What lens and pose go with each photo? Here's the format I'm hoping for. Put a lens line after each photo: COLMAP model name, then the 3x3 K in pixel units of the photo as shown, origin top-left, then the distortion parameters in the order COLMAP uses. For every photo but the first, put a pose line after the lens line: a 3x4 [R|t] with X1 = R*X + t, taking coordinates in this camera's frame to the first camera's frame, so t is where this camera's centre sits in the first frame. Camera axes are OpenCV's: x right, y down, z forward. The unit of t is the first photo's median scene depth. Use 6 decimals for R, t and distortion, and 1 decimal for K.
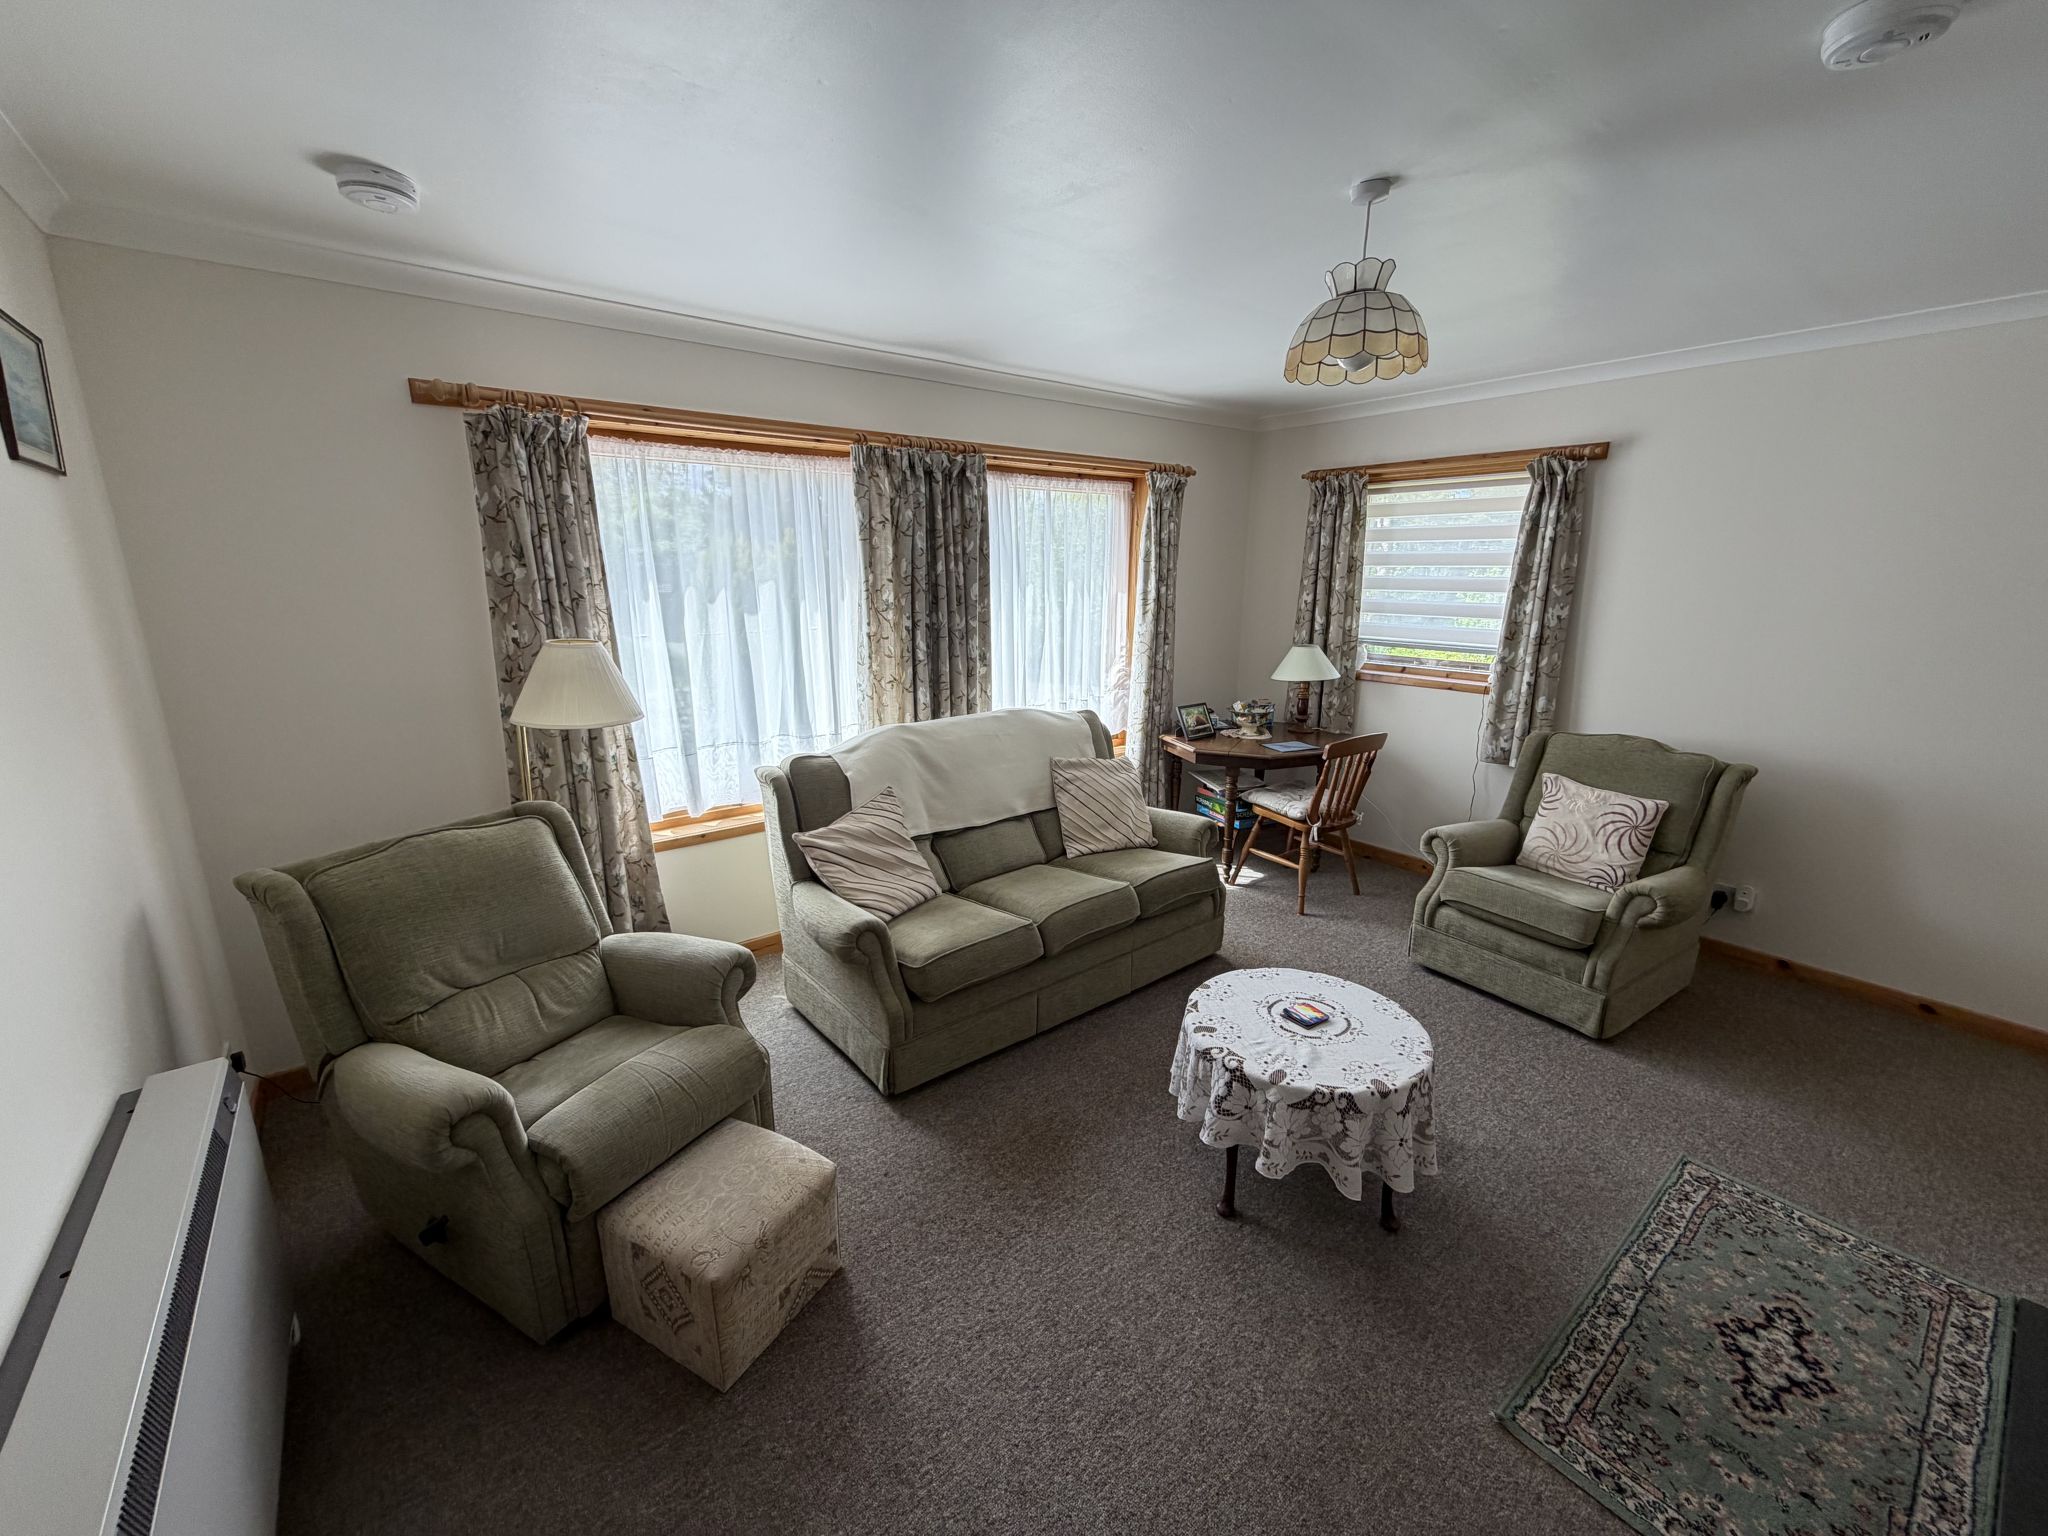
lens RADIAL K [[816.5, 0, 1017.4], [0, 816.5, 768.7], [0, 0, 1]] dist [-0.000419, 0.000279]
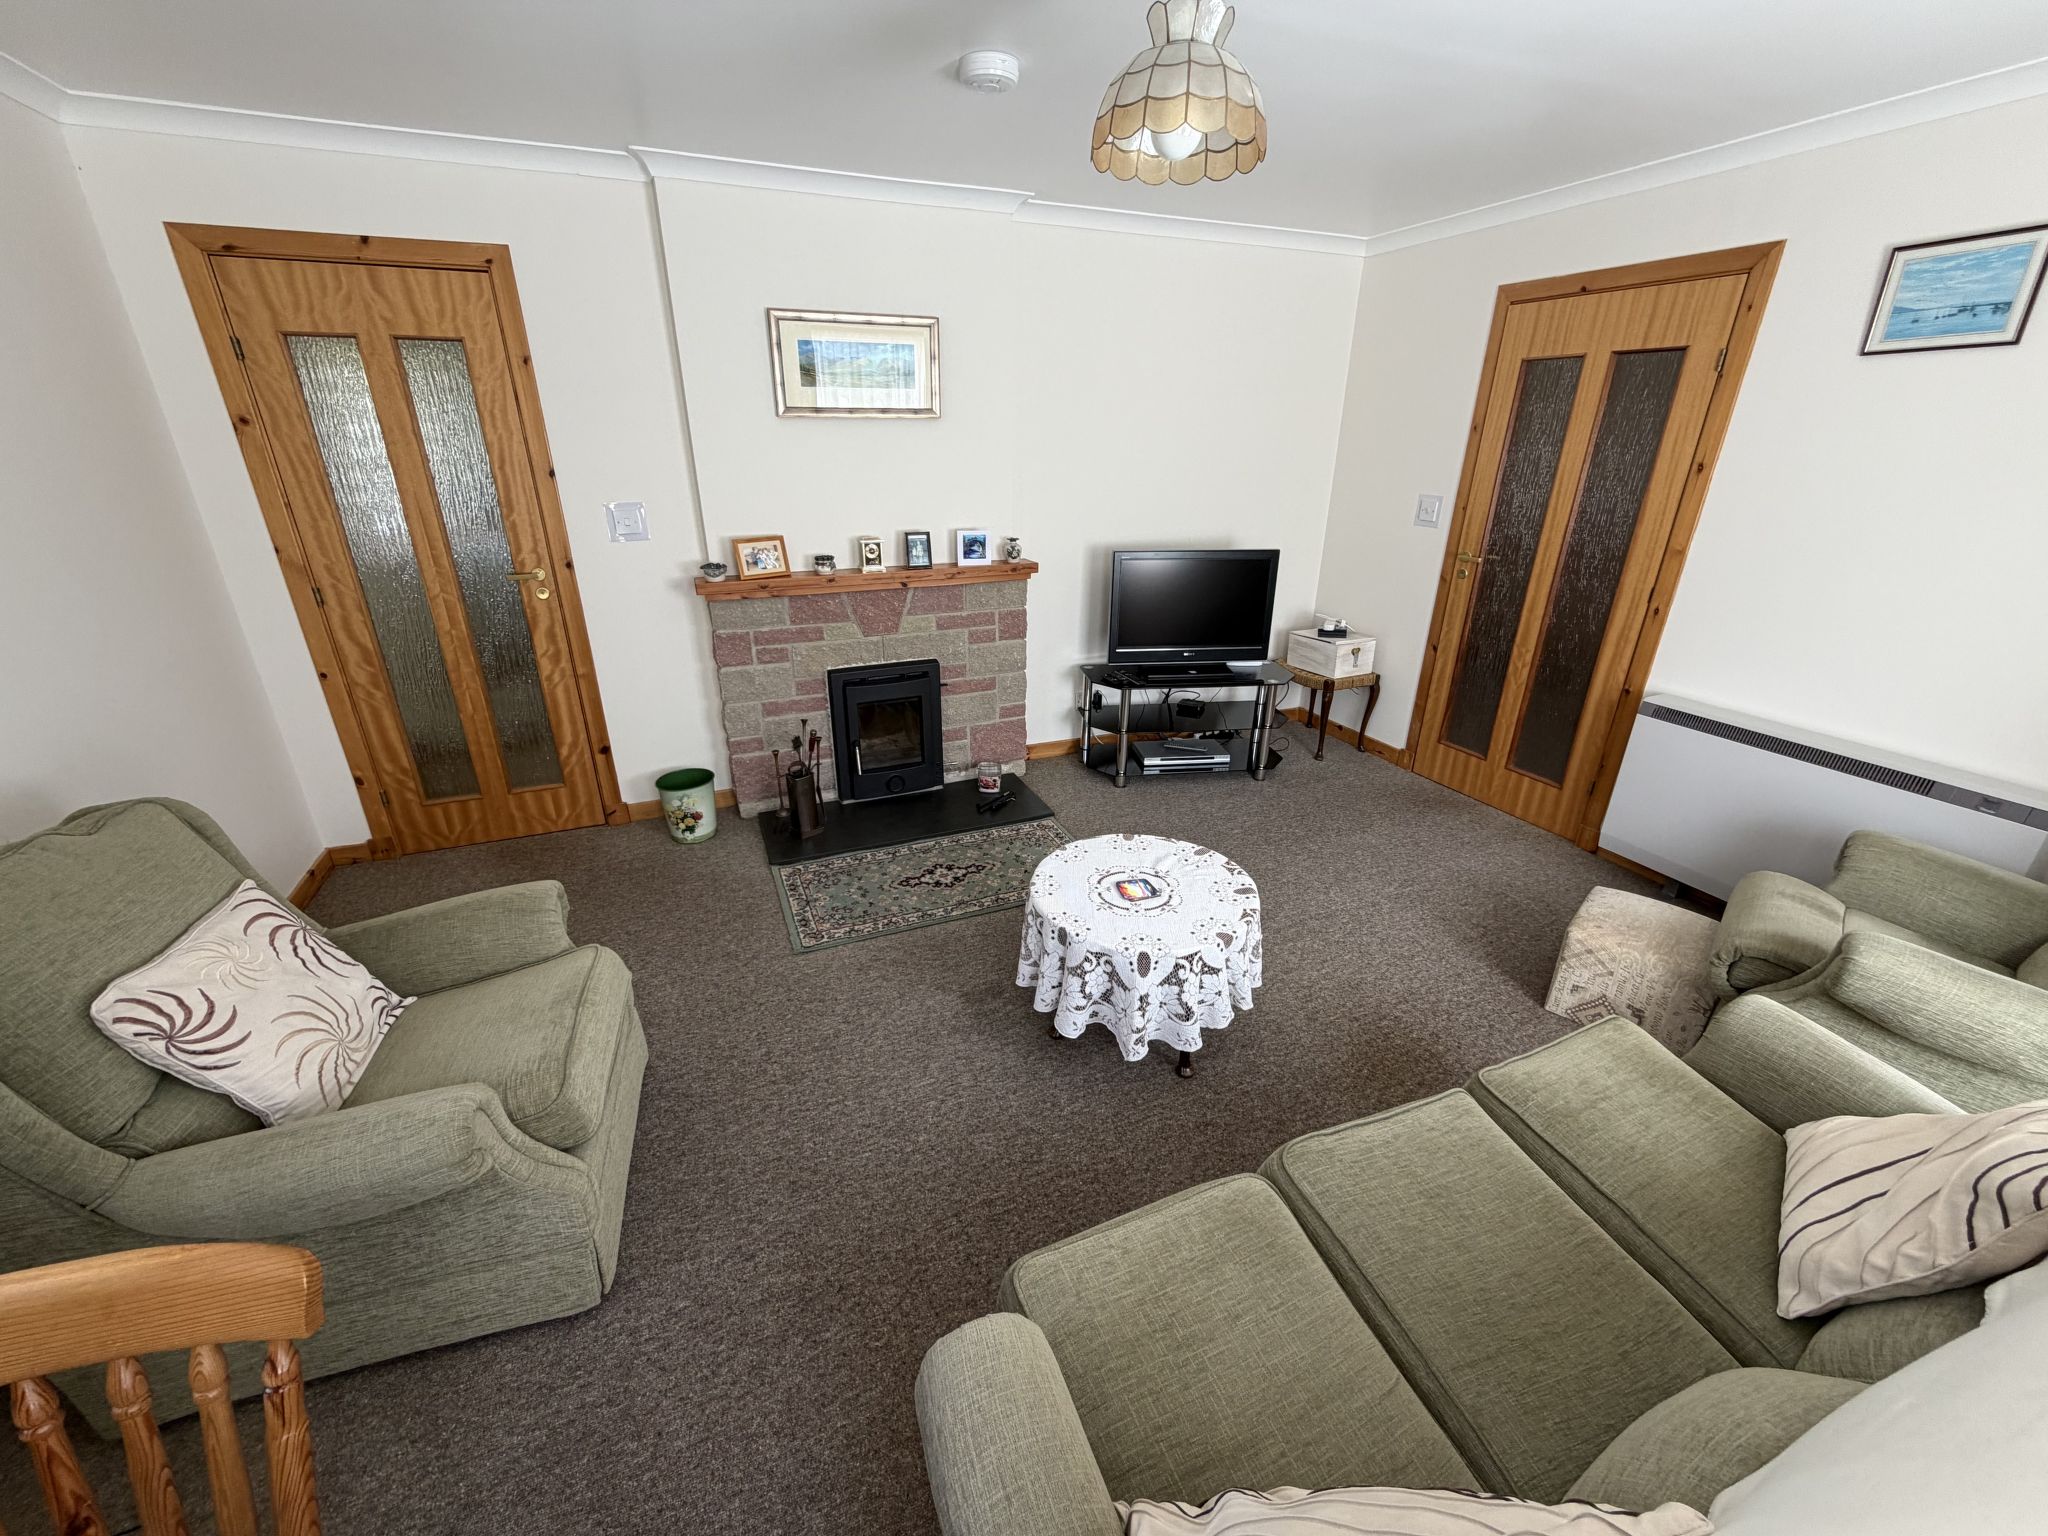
lens RADIAL K [[816.5, 0, 1017.4], [0, 816.5, 768.7], [0, 0, 1]] dist [-0.000419, 0.000279]
pose [[-0.963079, -0.111946, 0.244841, 0.273507], [0.055230, 0.807948, 0.586659, -0.435468], [-0.263493, 0.578522, -0.771935, 1.790842]]
